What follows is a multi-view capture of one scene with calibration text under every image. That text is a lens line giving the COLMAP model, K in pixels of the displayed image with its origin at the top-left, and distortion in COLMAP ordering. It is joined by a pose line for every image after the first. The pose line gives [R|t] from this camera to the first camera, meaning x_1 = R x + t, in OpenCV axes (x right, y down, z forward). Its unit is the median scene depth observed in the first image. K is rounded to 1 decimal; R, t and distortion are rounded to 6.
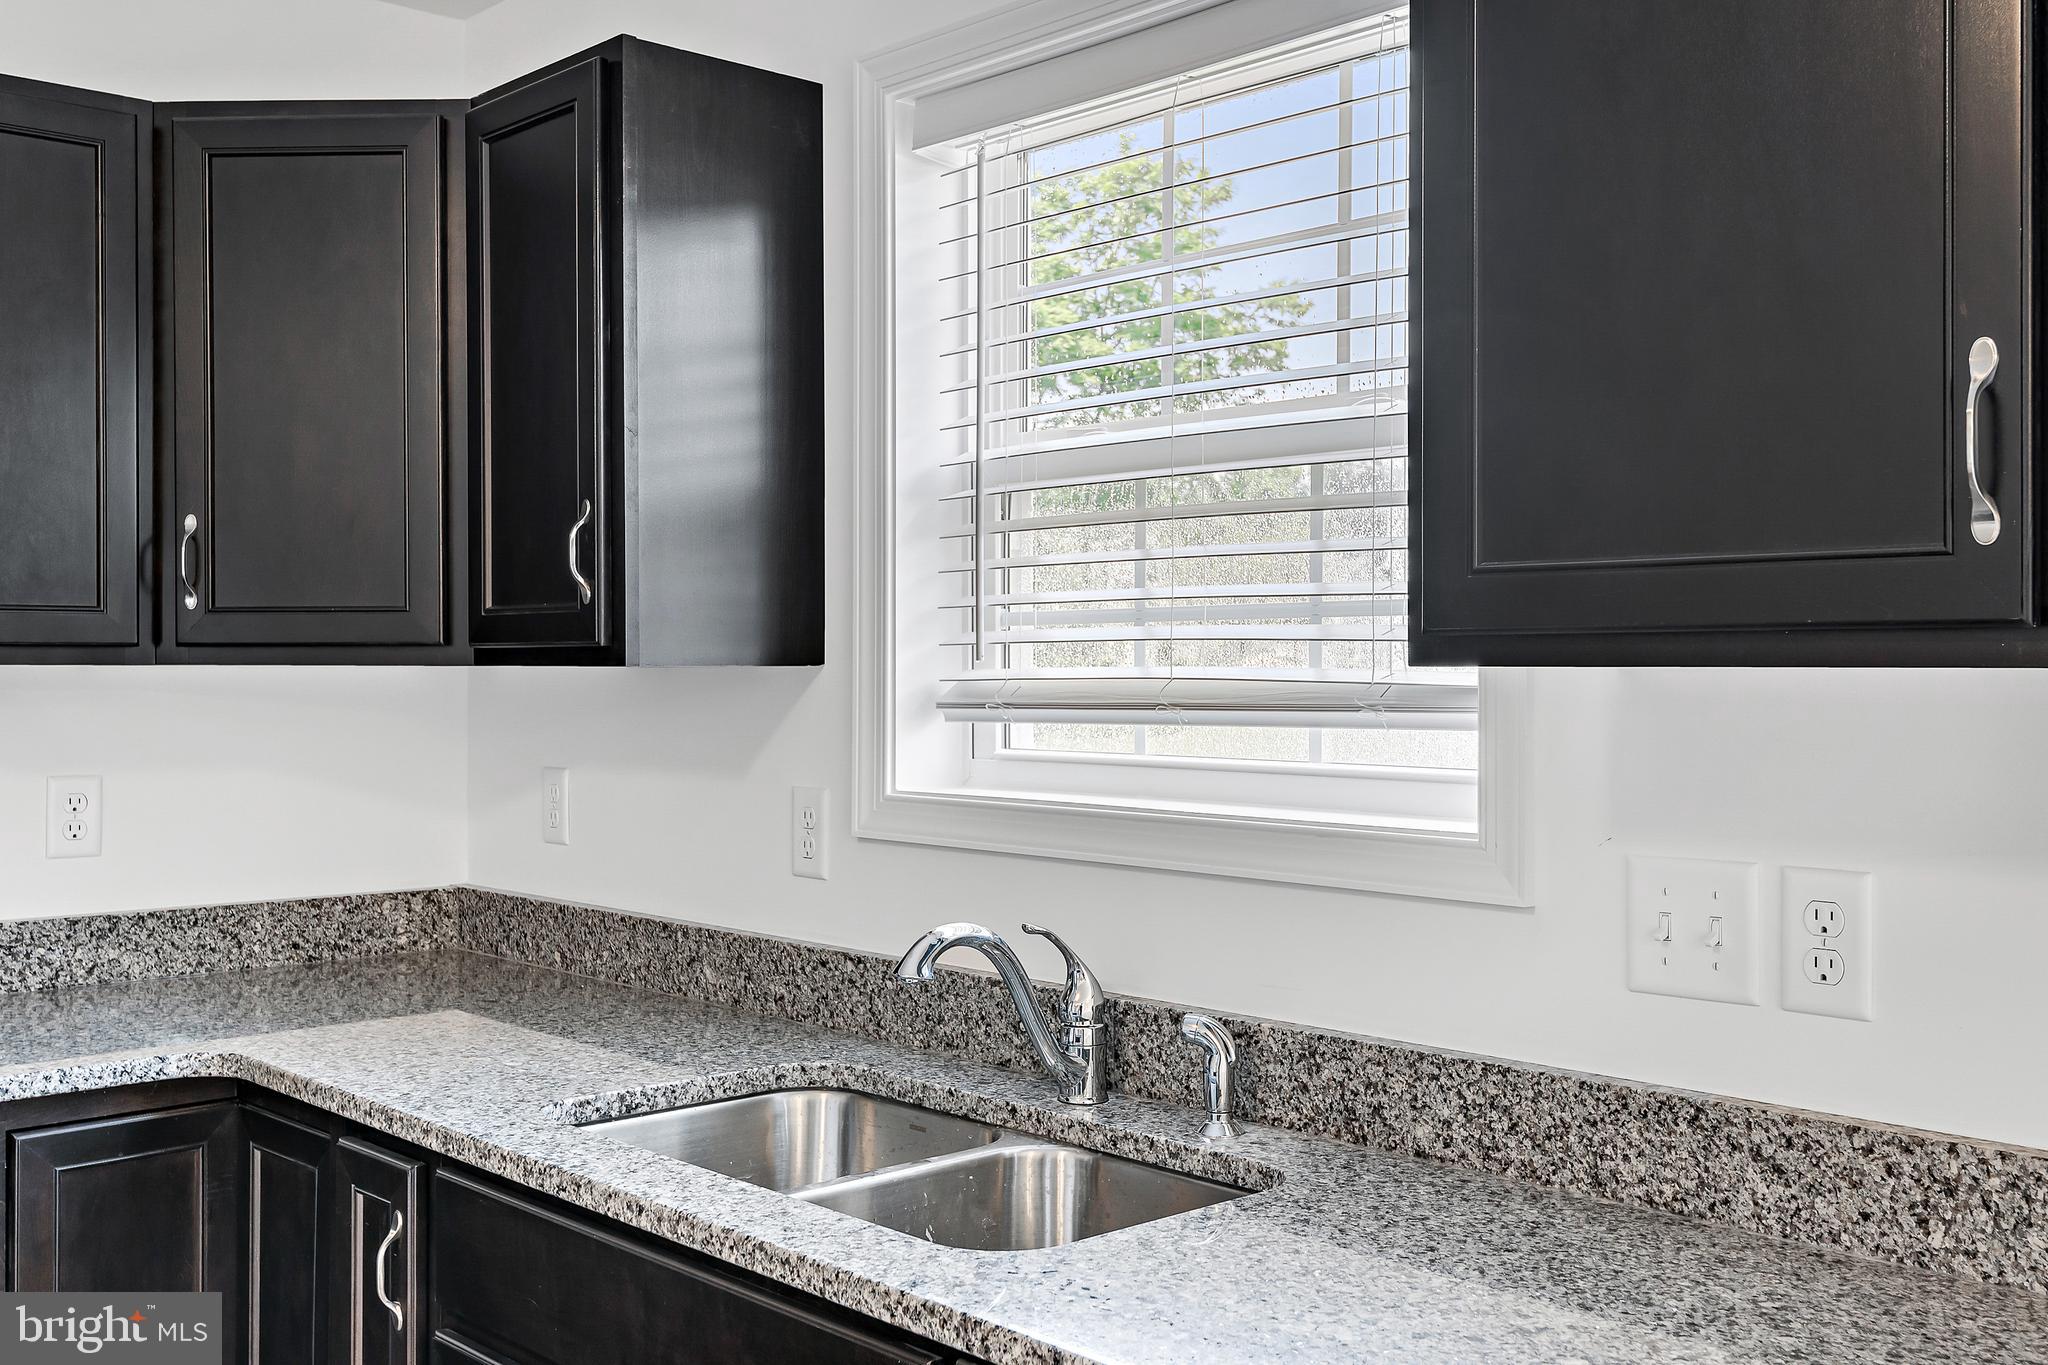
lens RADIAL K [[1968.6, 0, 1024.0], [0, 1968.6, 682.5], [0, 0, 1]] dist [0.037870, -0.012678]
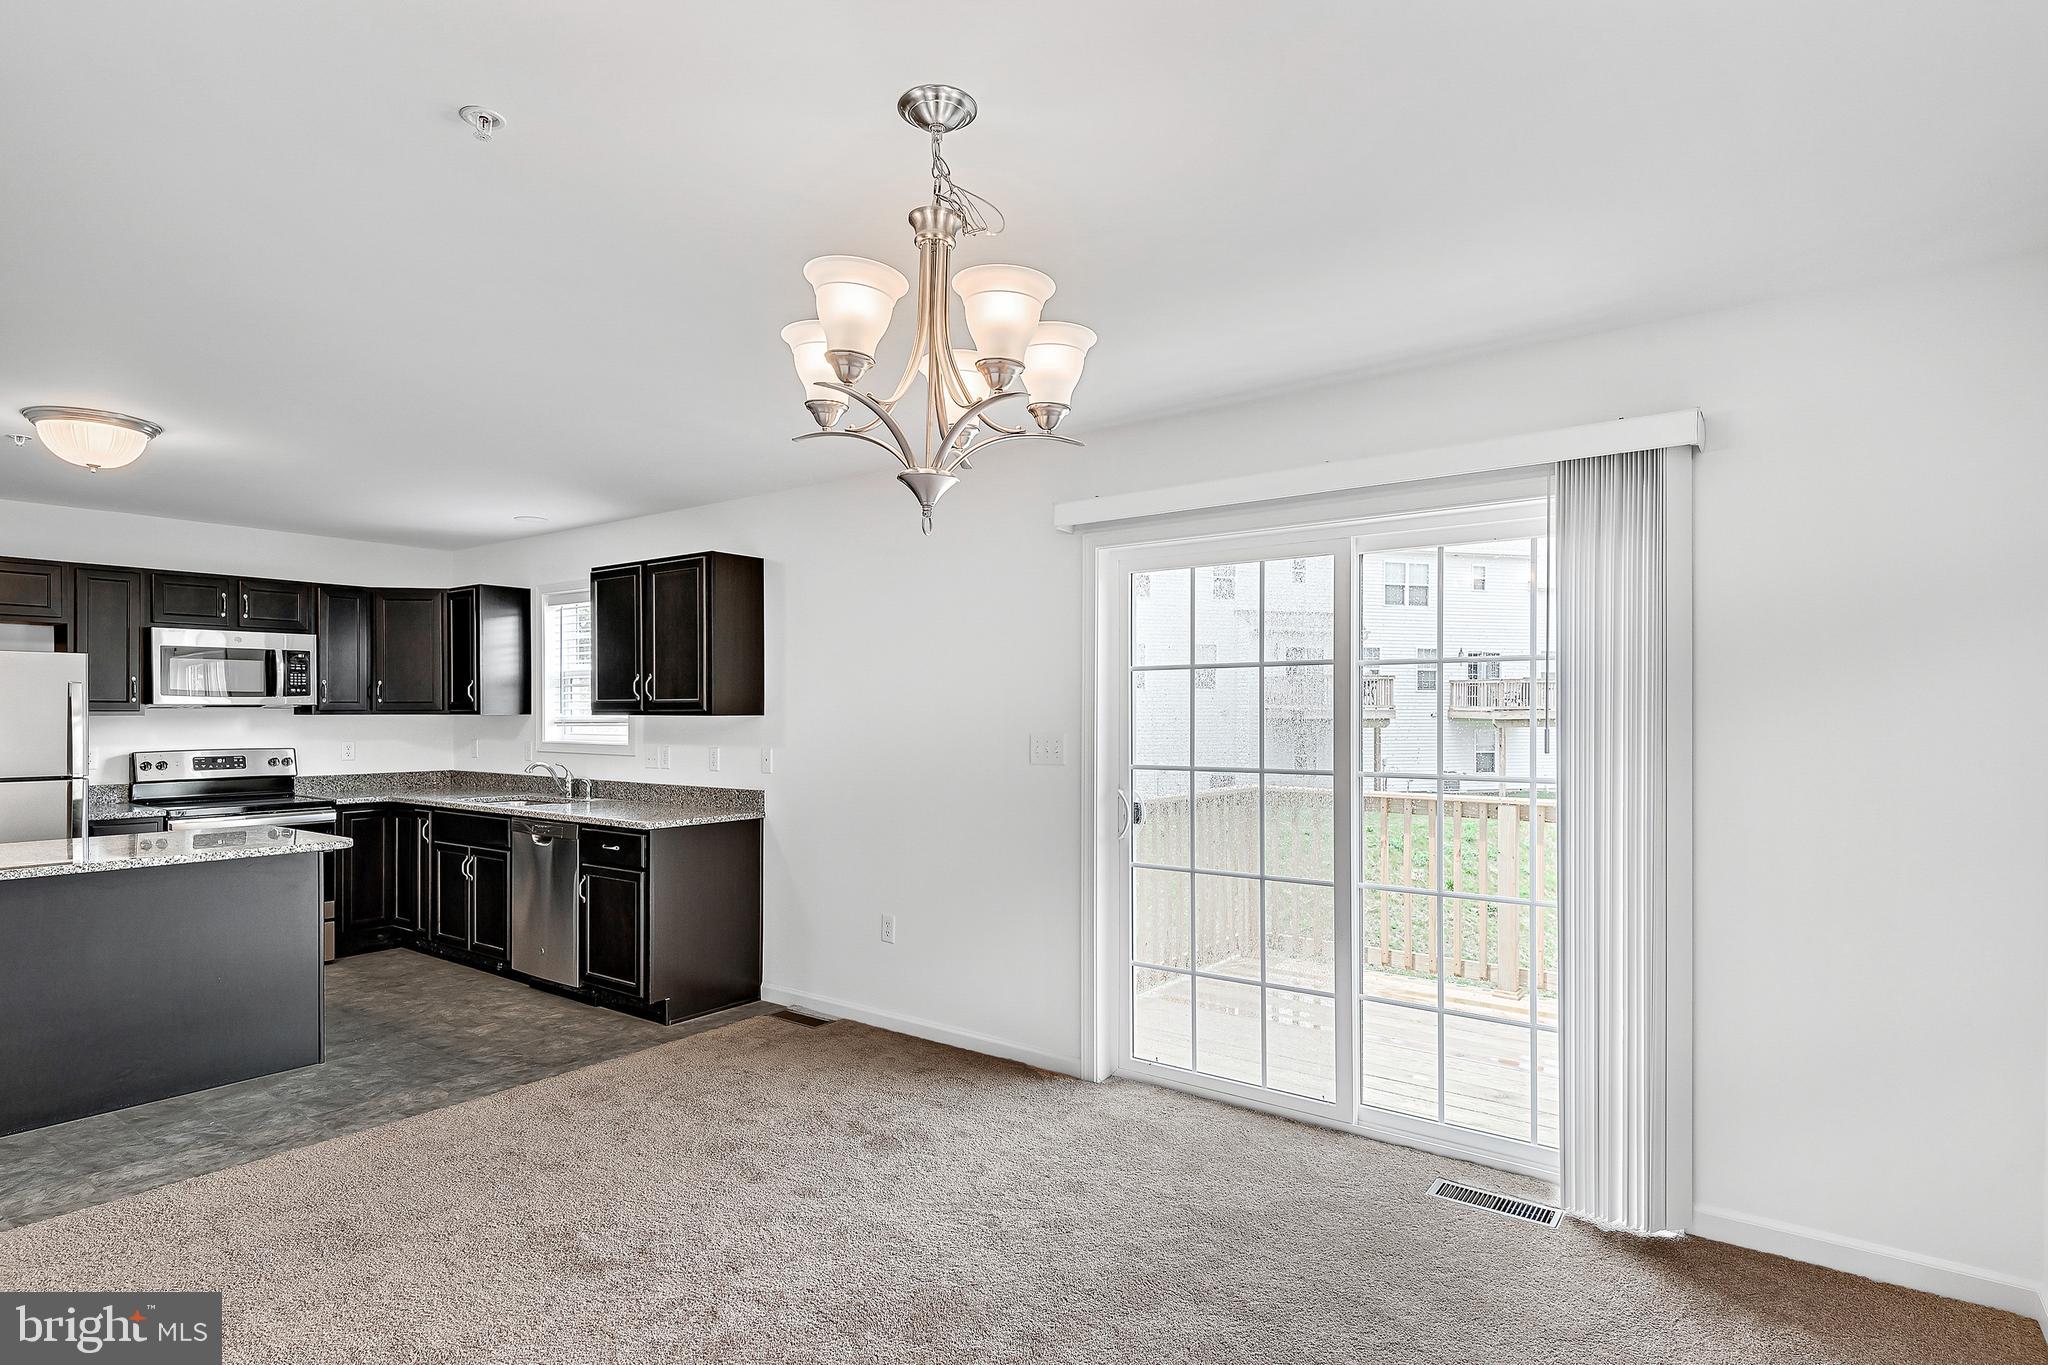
lens RADIAL K [[1063.1, 0, 1027.8], [0, 1063.1, 714.5], [0, 0, 1]] dist [0.004000, 0.001014]
pose [[0.984631, -0.000602, 0.174647, 0.643117], [0.001681, 0.999980, -0.006032, 0.007529], [-0.174640, 0.006233, 0.984613, -1.745358]]
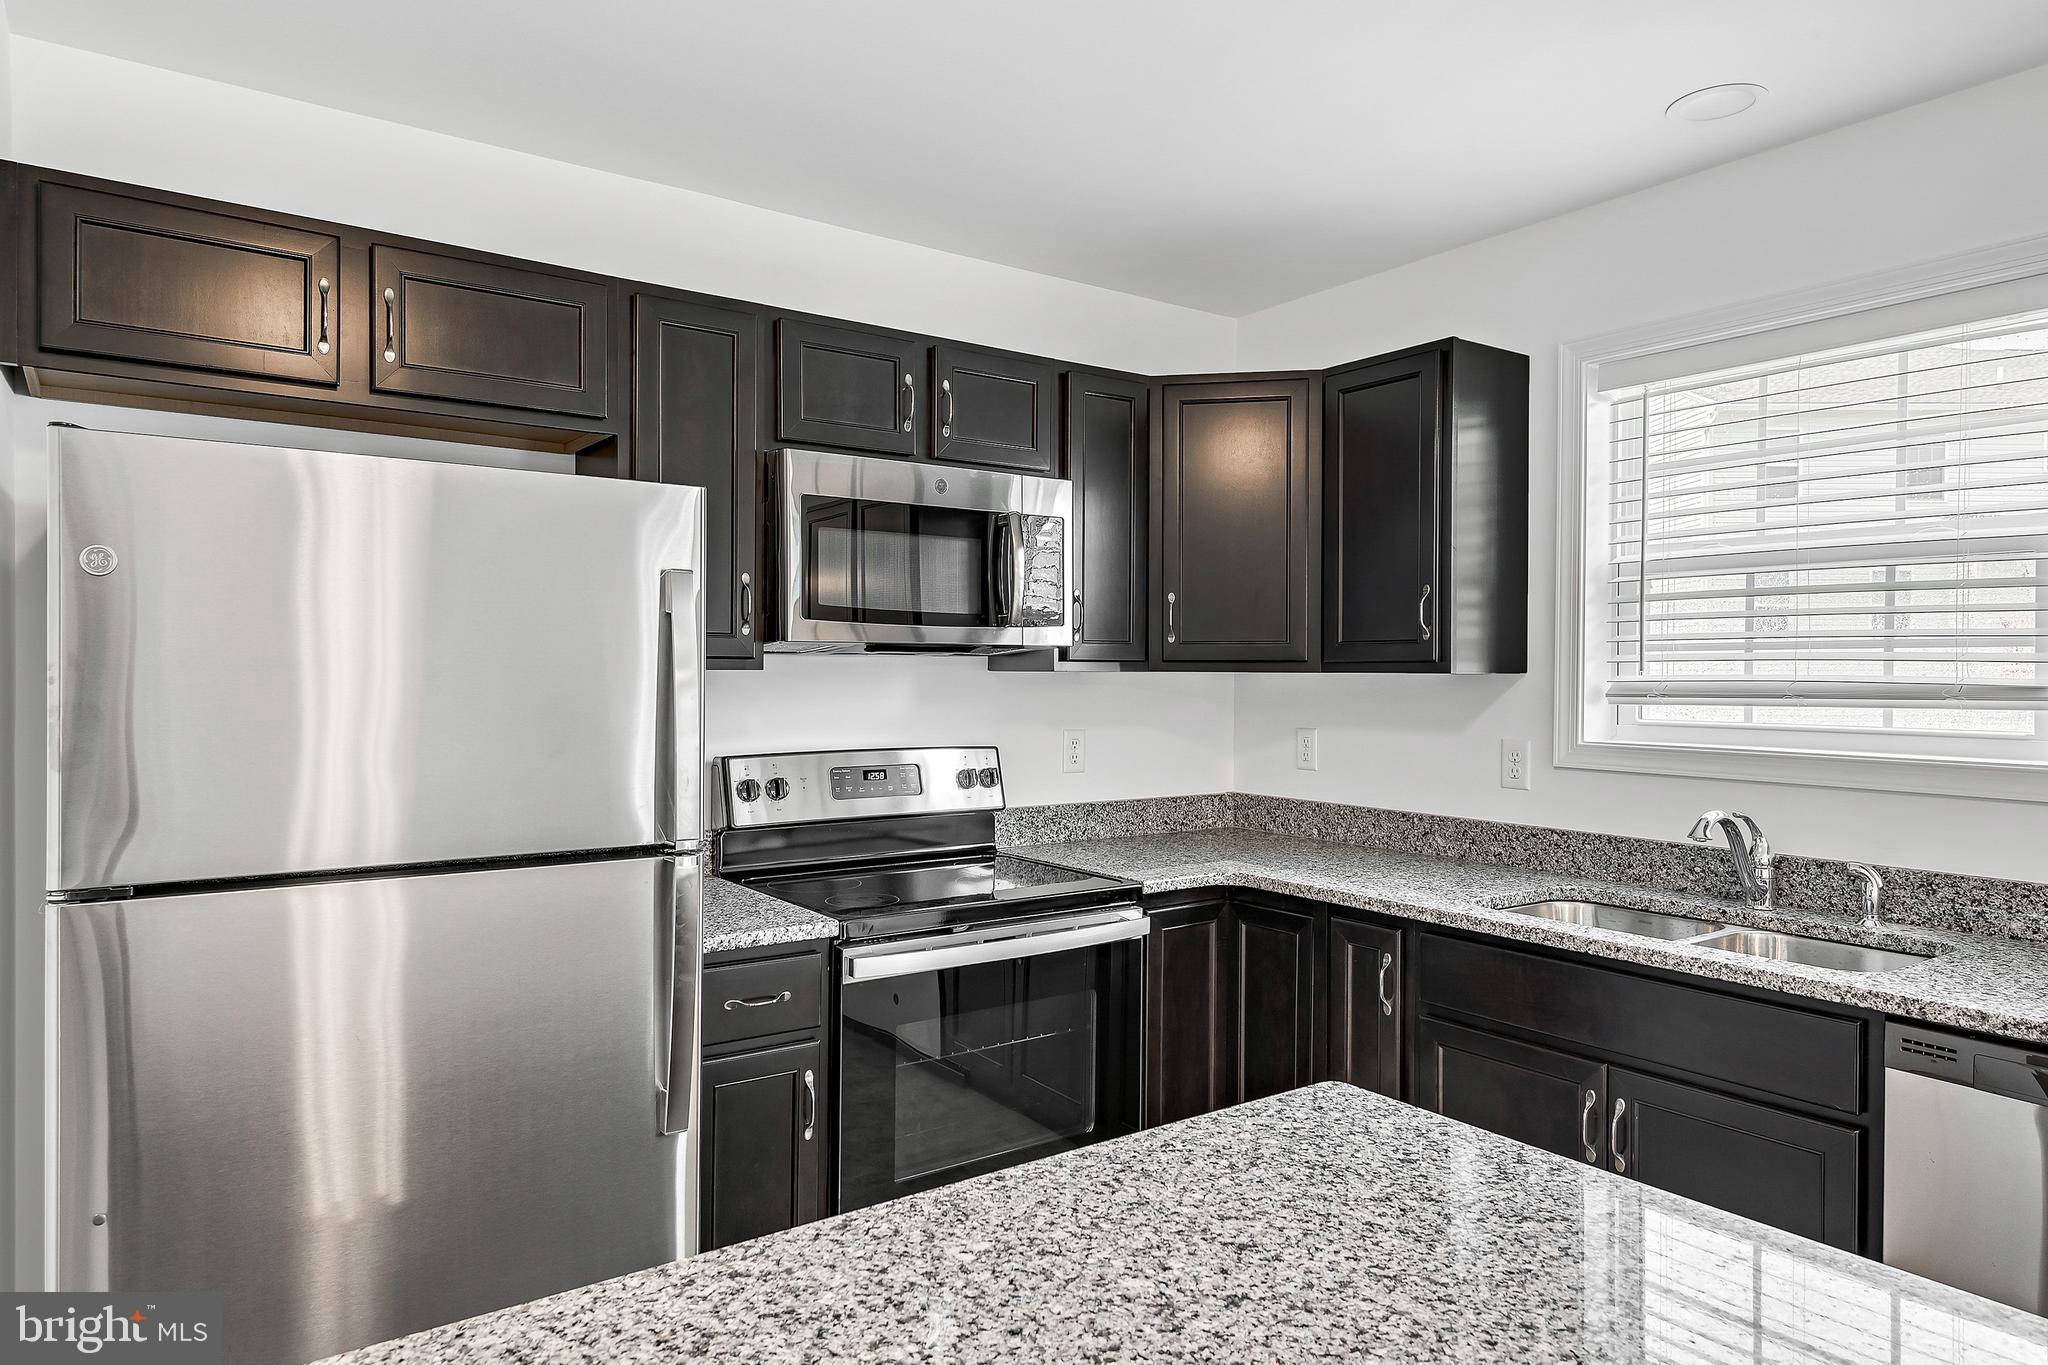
lens RADIAL K [[1240.7, 0, 1024.0], [0, 1240.7, 682.5], [0, 0, 1]] dist [-0.004168, -0.000537]
pose [[0.990239, 0.004531, -0.139309, -0.432117], [-0.004256, 0.999988, 0.002268, -0.000145], [0.139318, -0.001653, 0.990246, -0.218139]]
